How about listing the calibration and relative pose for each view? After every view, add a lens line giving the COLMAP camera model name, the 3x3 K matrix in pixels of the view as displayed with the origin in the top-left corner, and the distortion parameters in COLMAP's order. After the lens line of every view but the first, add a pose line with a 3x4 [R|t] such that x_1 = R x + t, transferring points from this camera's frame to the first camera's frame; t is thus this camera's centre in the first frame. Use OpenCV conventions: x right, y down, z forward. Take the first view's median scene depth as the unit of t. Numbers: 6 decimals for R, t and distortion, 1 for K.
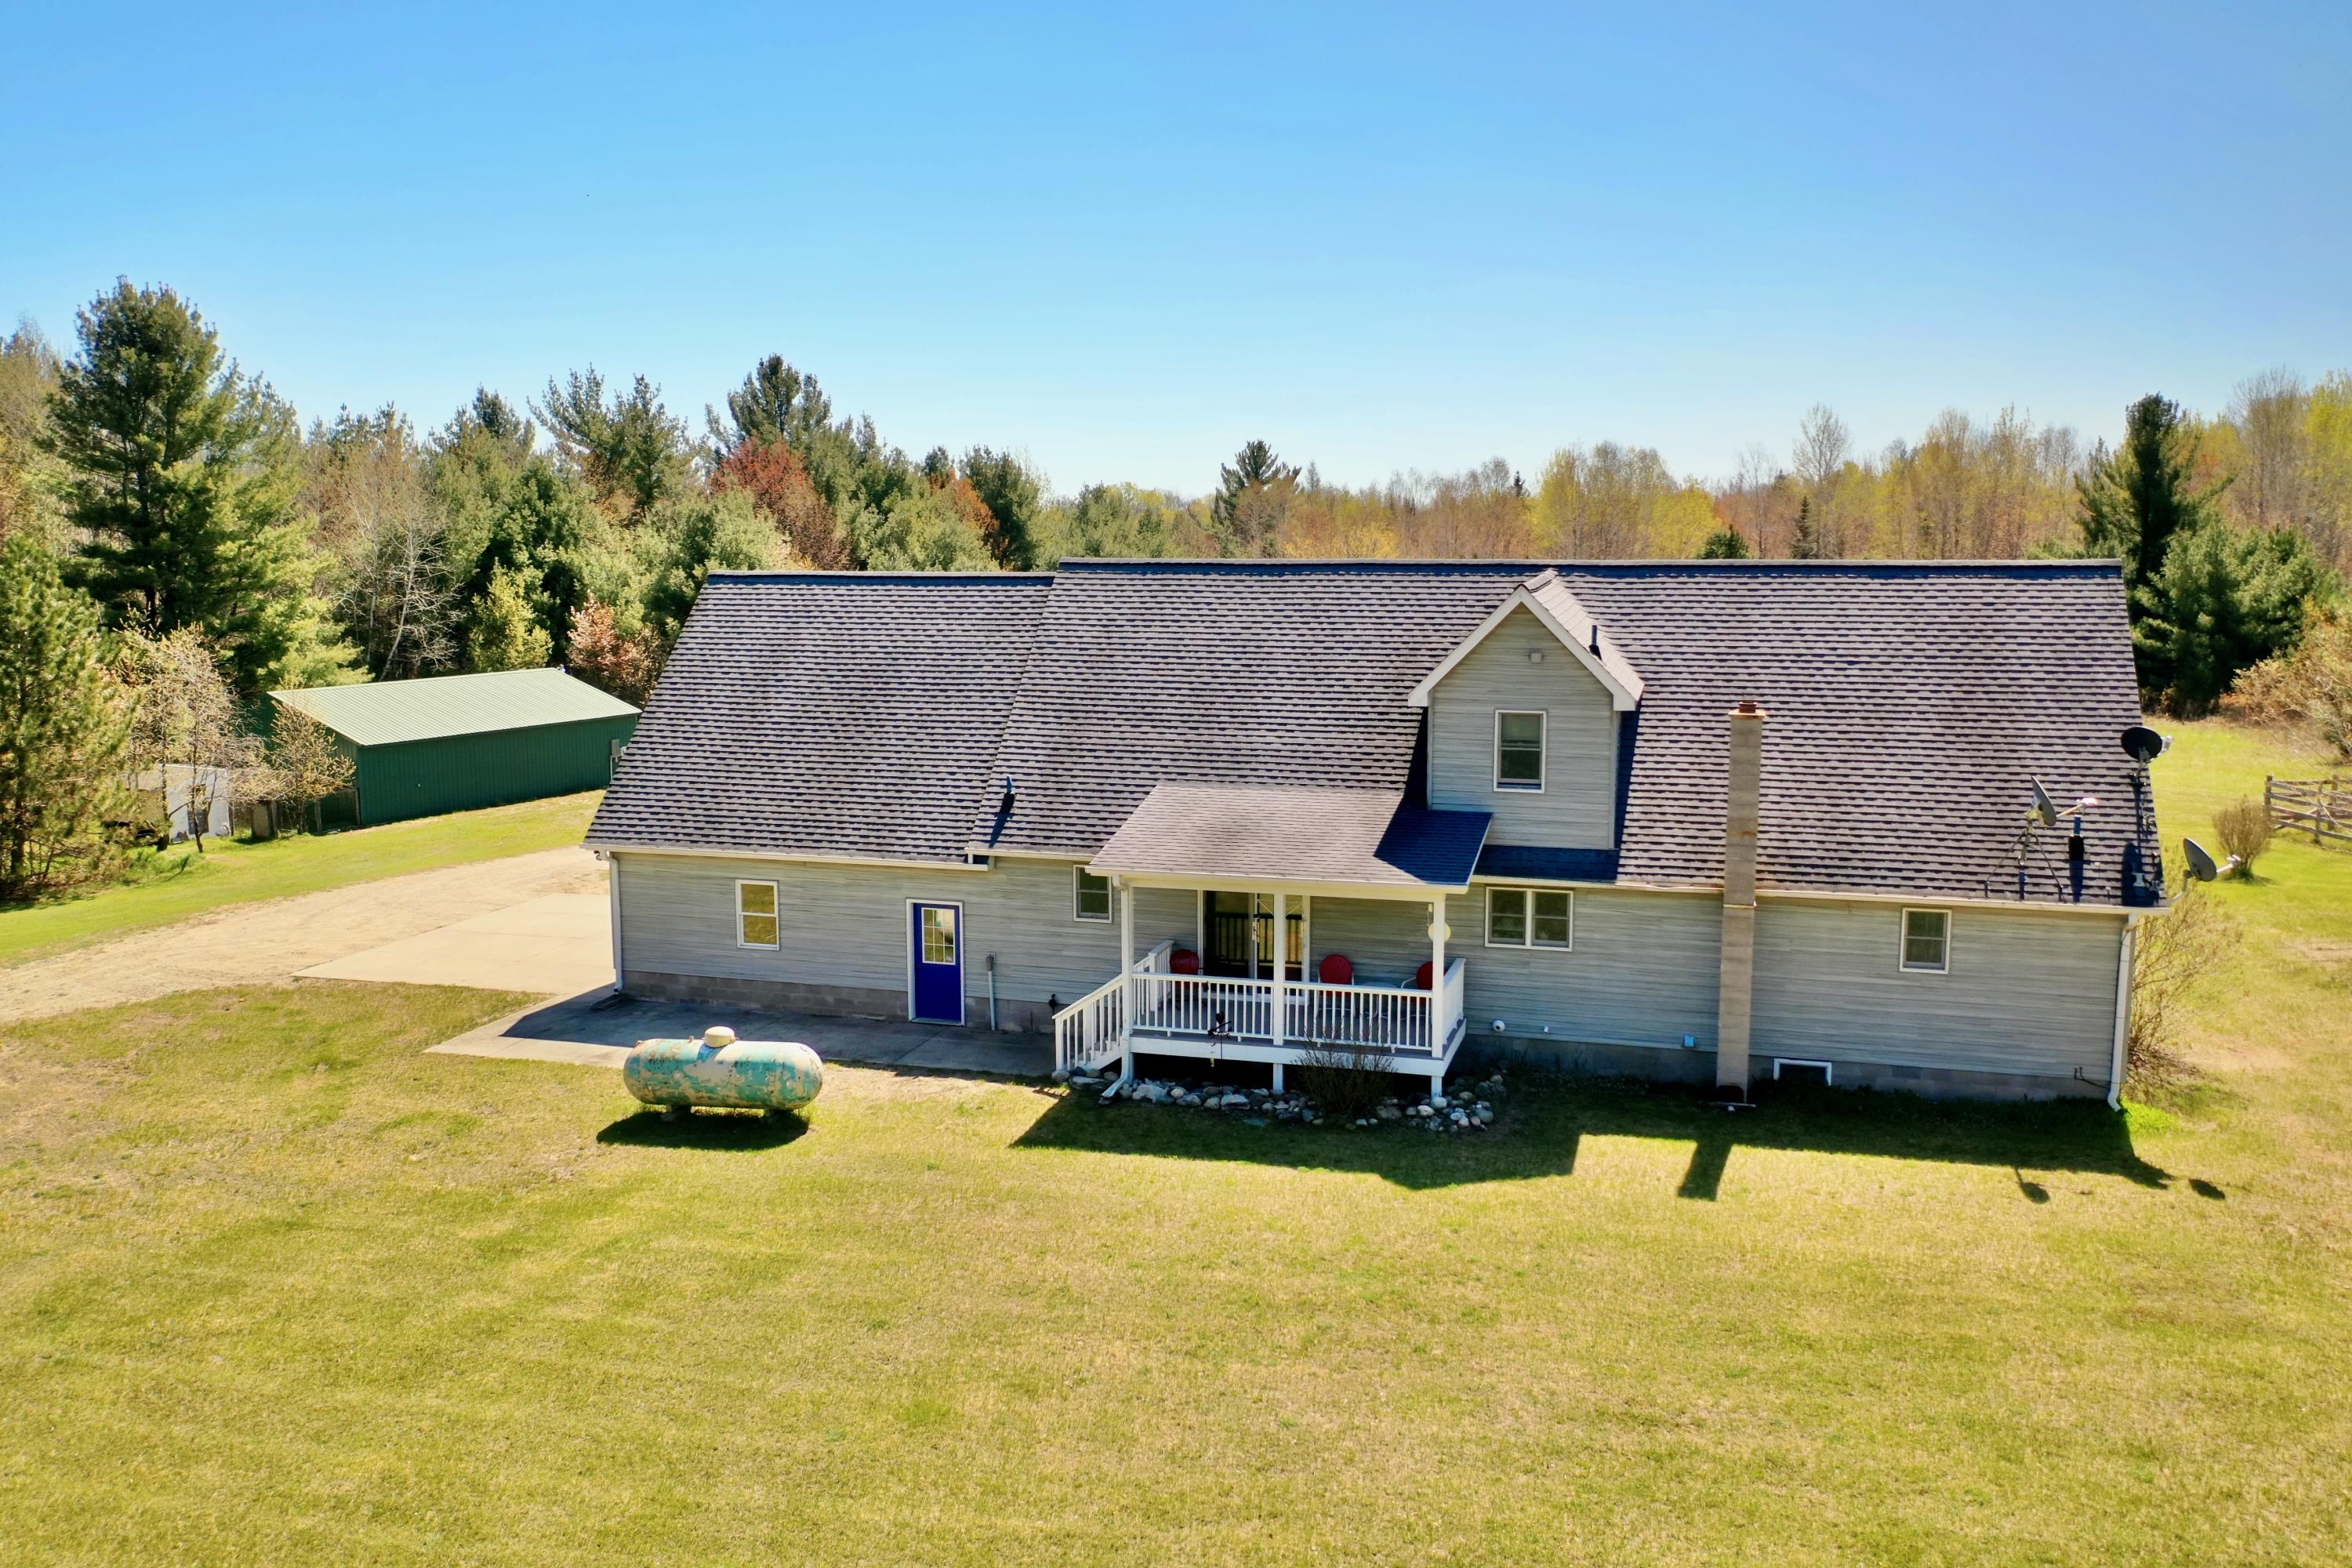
lens RADIAL K [[1842.3, 0, 1169.4], [0, 1842.3, 777.5], [0, 0, 1]] dist [-0.027161, 0.004262]
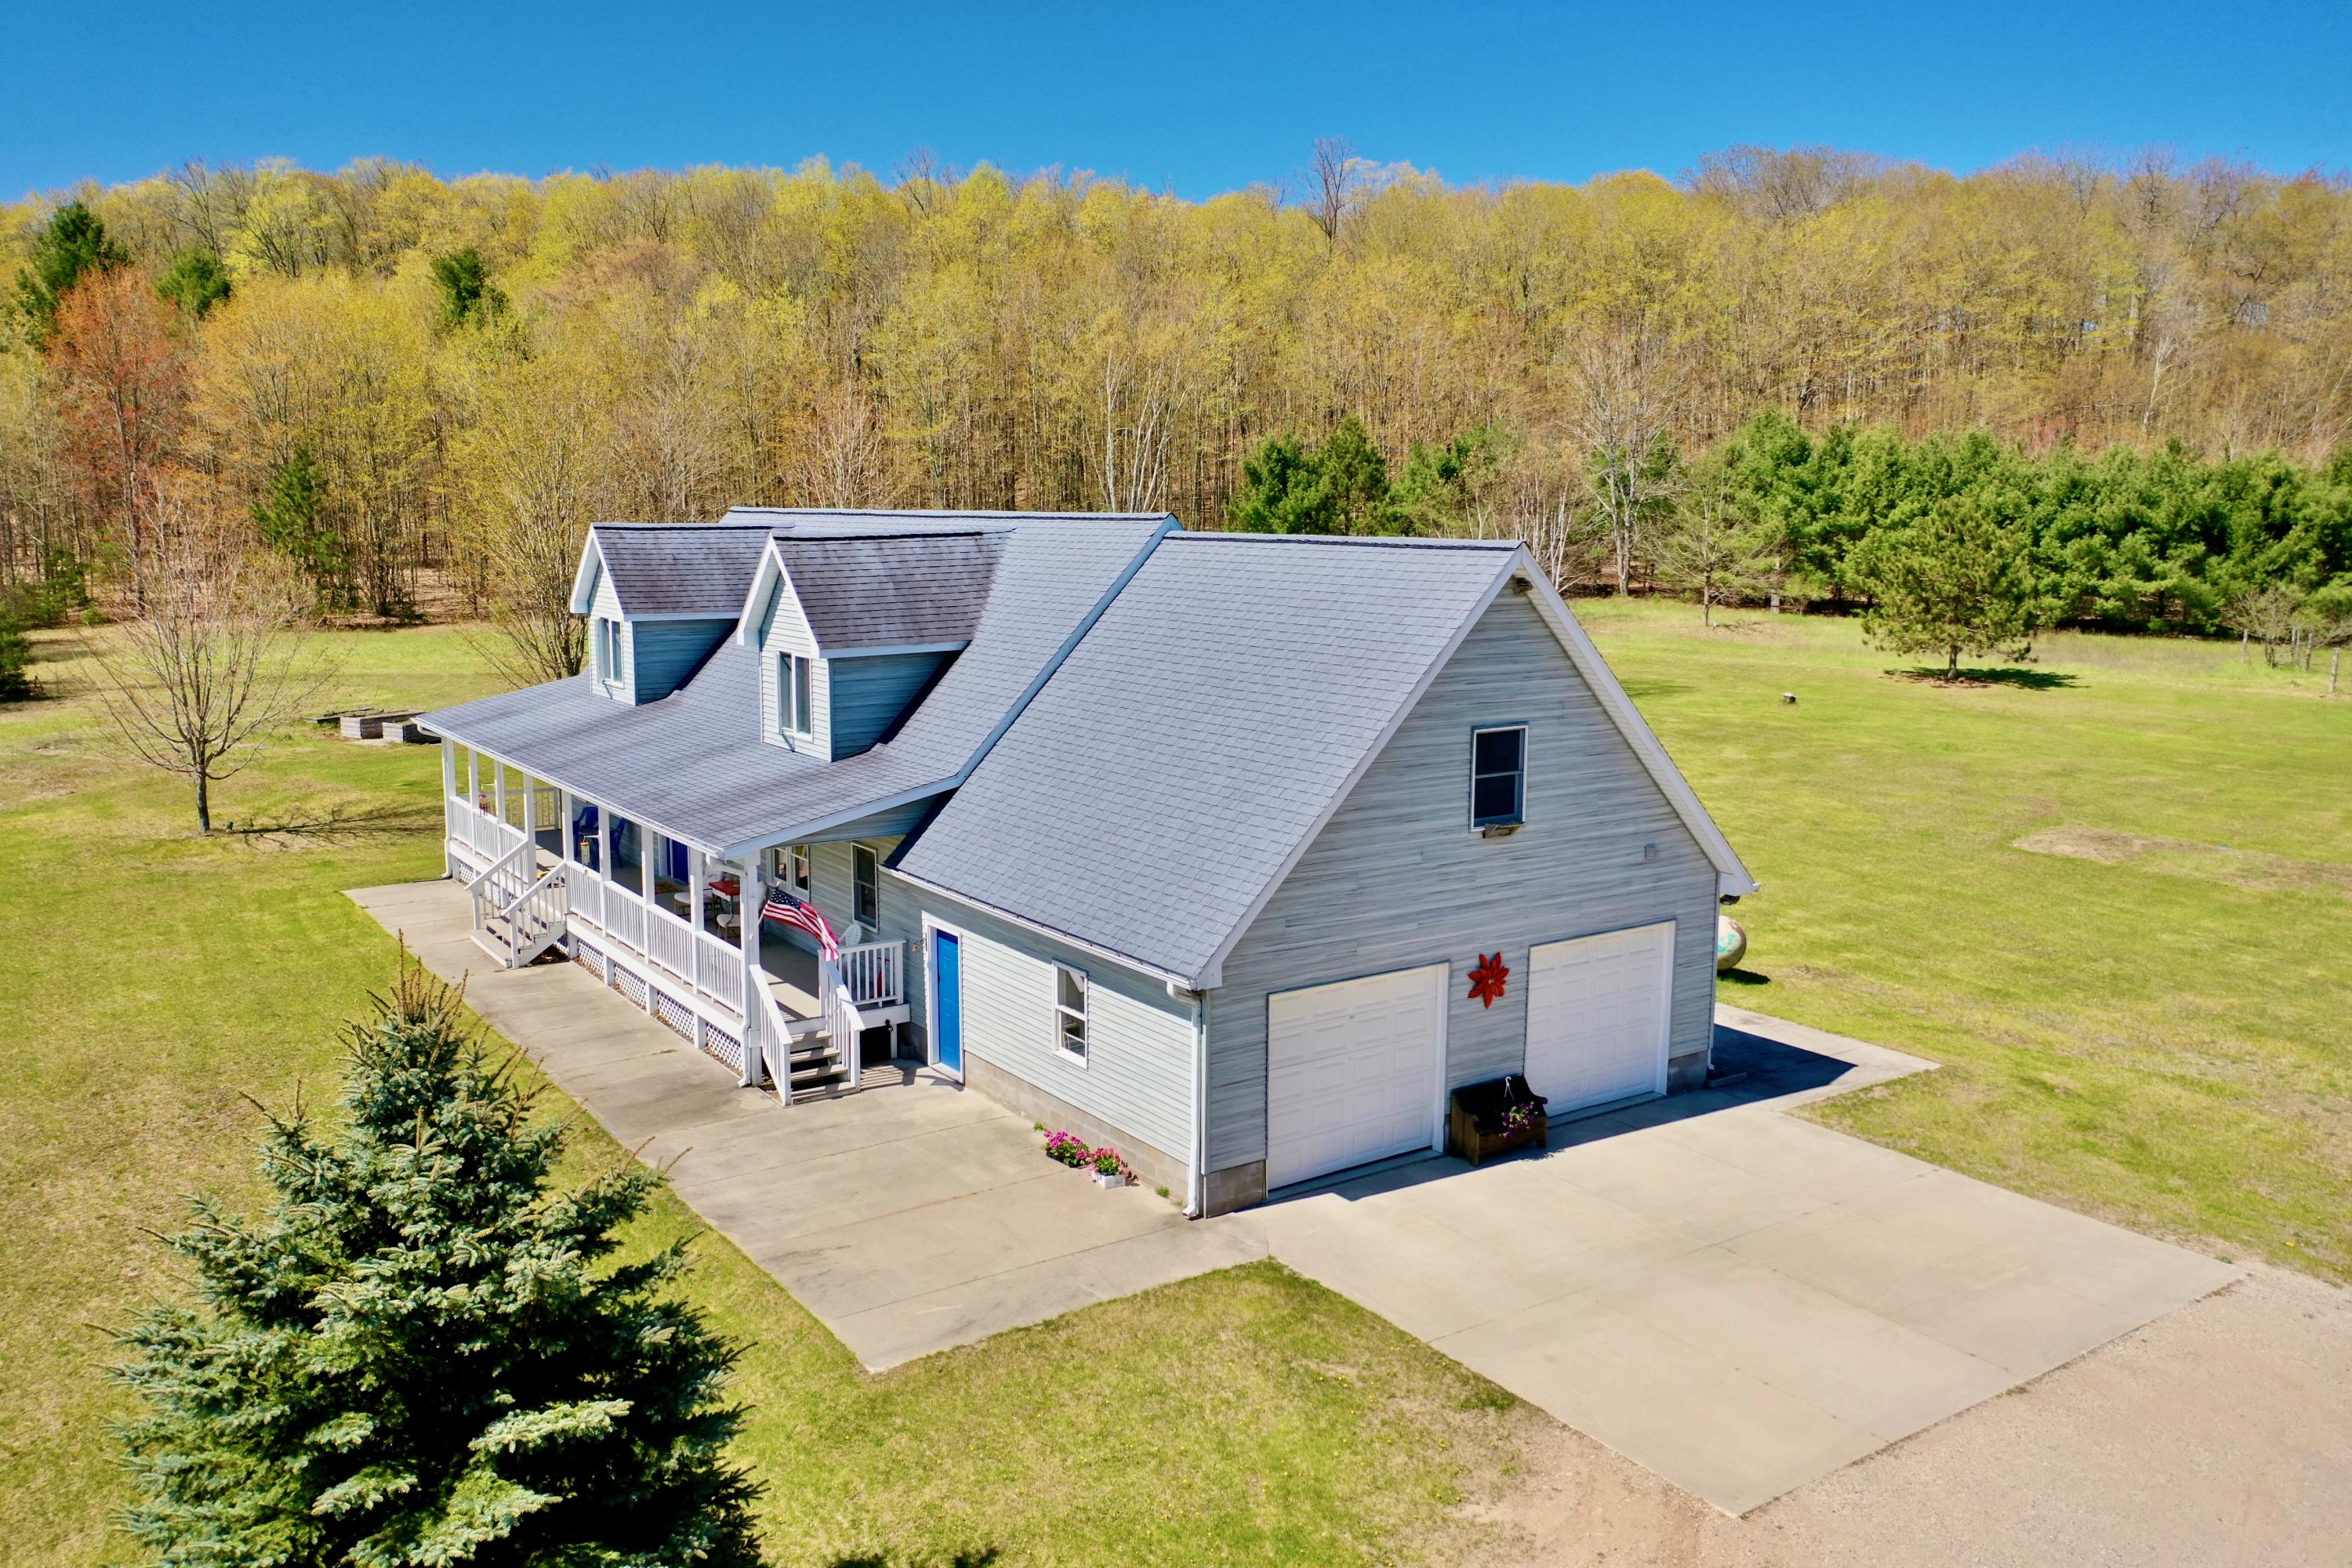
lens RADIAL K [[1860.0, 0, 1176.0], [0, 1860.0, 784.0], [0, 0, 1]] dist [-0.013366, -0.002722]
pose [[-0.788816, -0.090676, 0.607905, -0.585266], [0.077352, 0.966548, 0.244543, -0.209567], [-0.609743, 0.239922, -0.755414, 1.691226]]
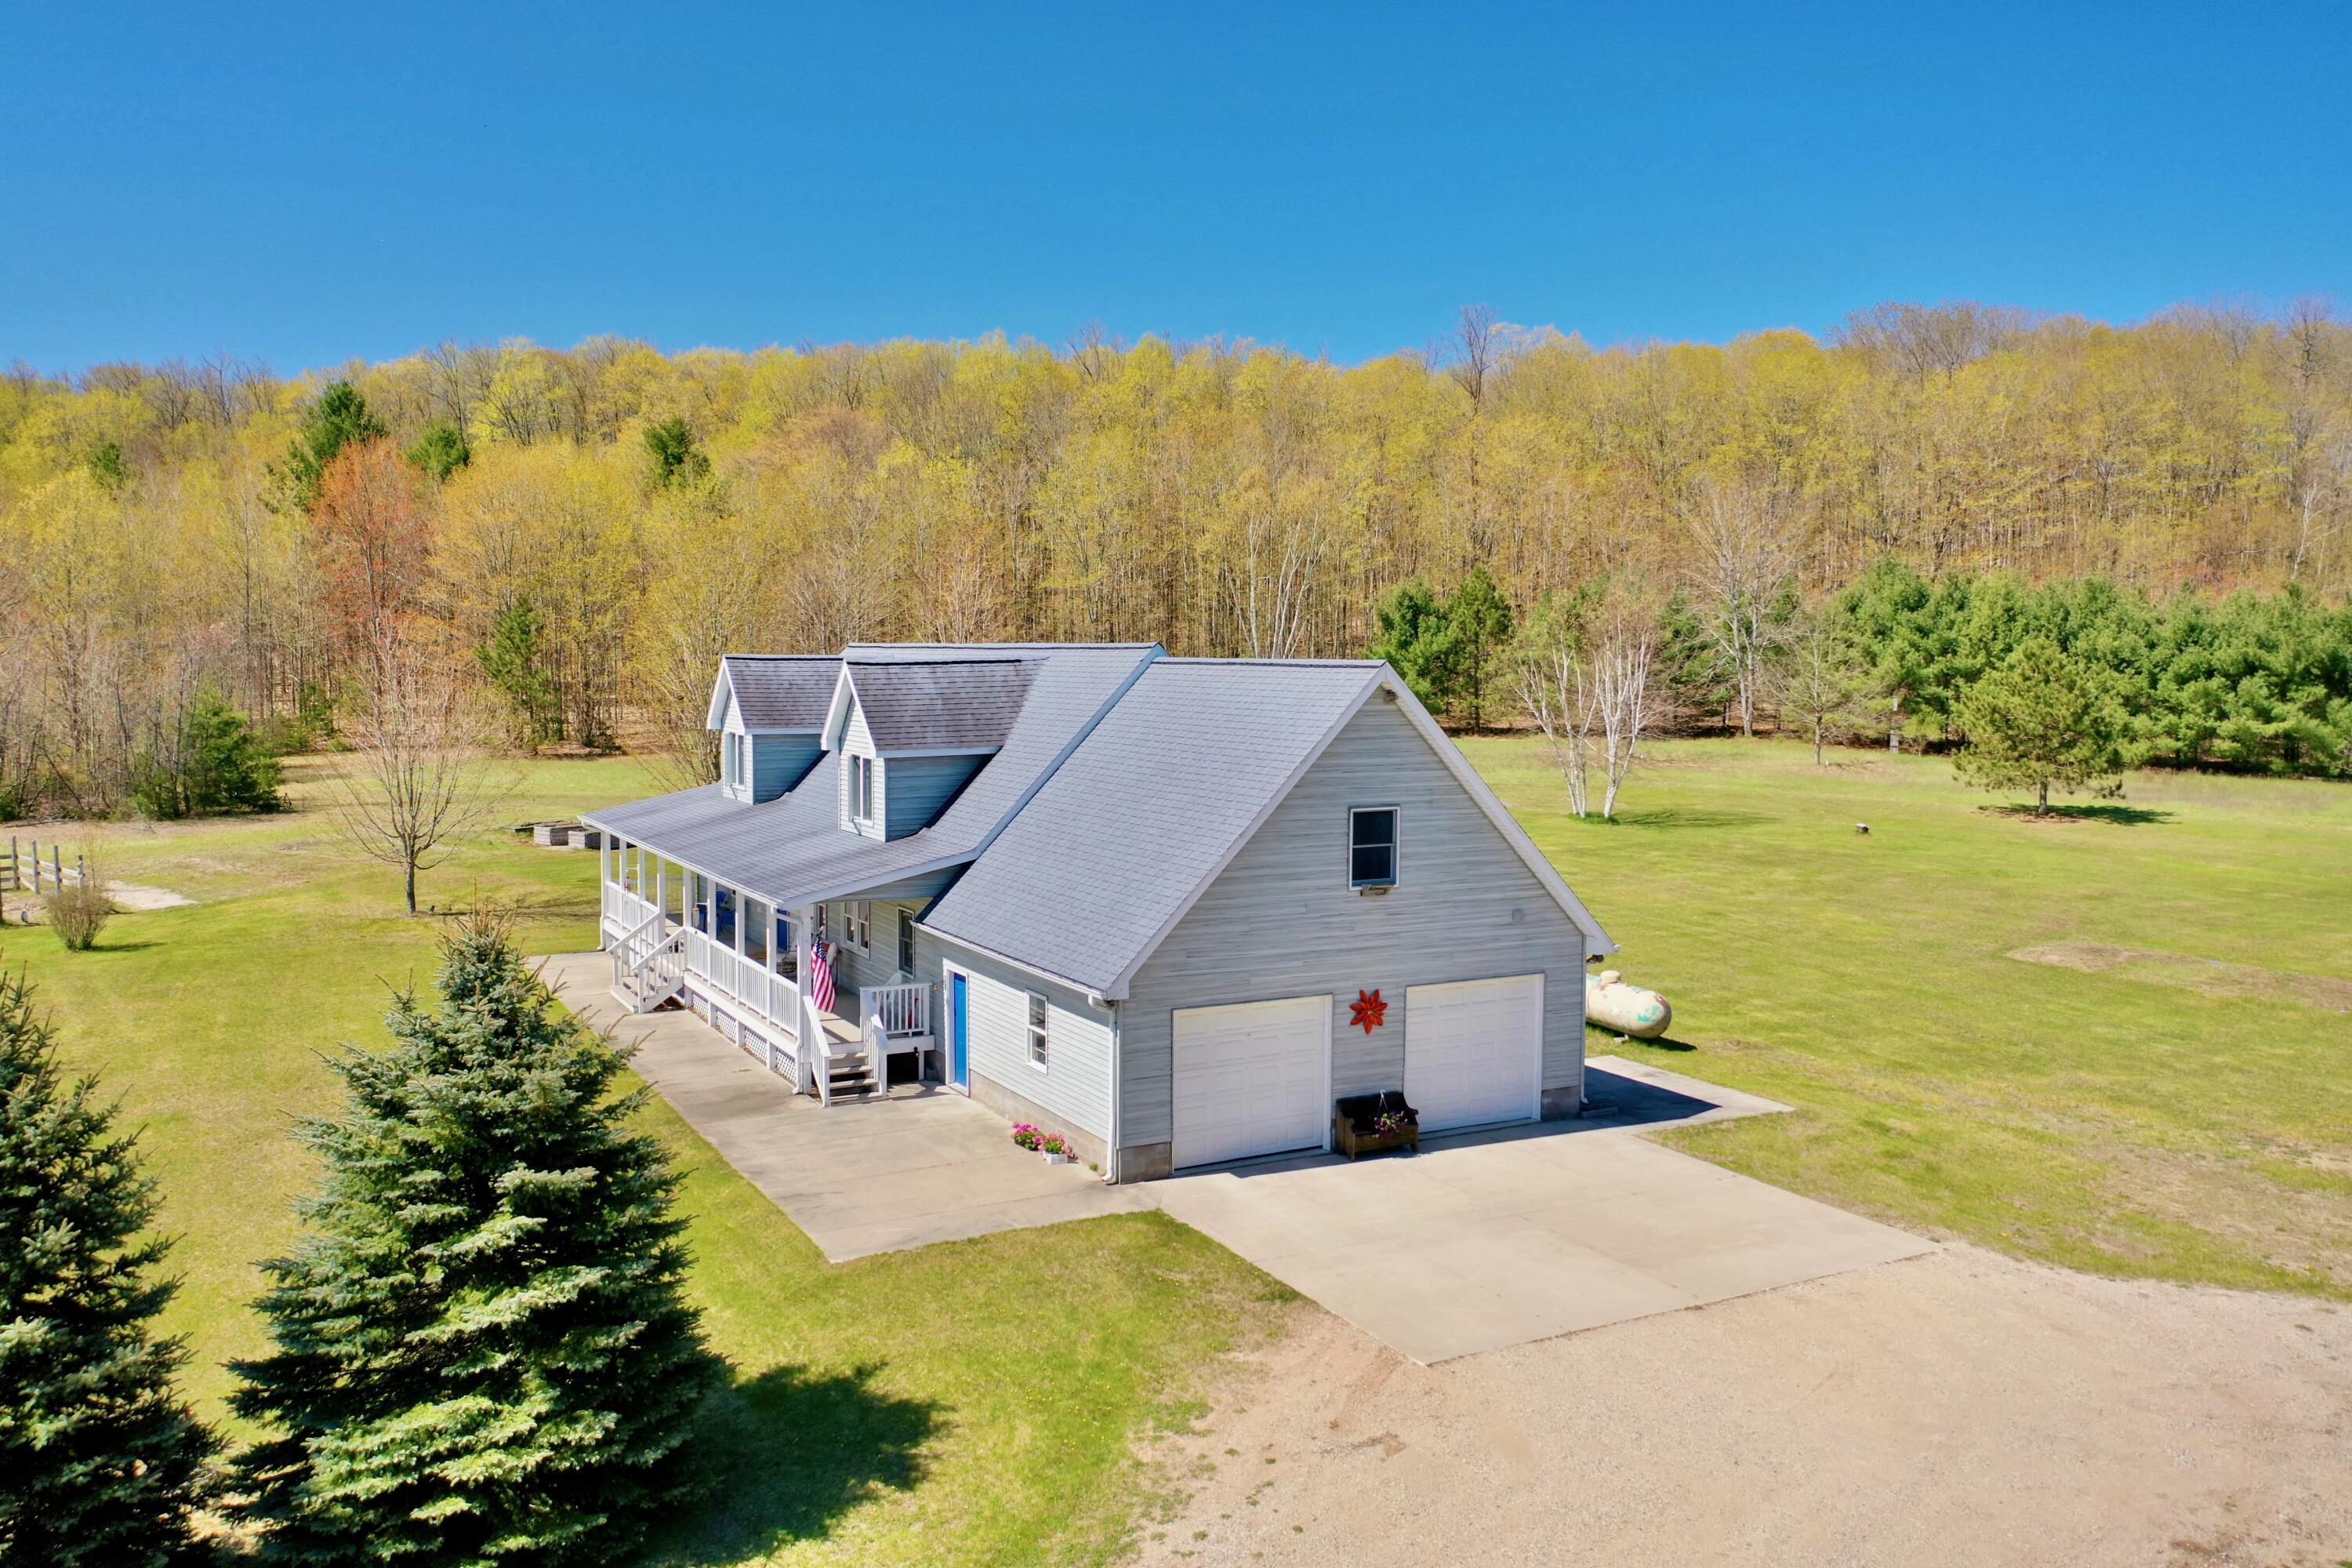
lens RADIAL K [[1860.0, 0, 1176.0], [0, 1860.0, 784.0], [0, 0, 1]] dist [-0.013366, -0.002722]
pose [[-0.719210, -0.048873, 0.693072, -0.790709], [0.086239, 0.983530, 0.158846, -0.208981], [-0.689420, 0.174013, -0.703150, 1.763895]]
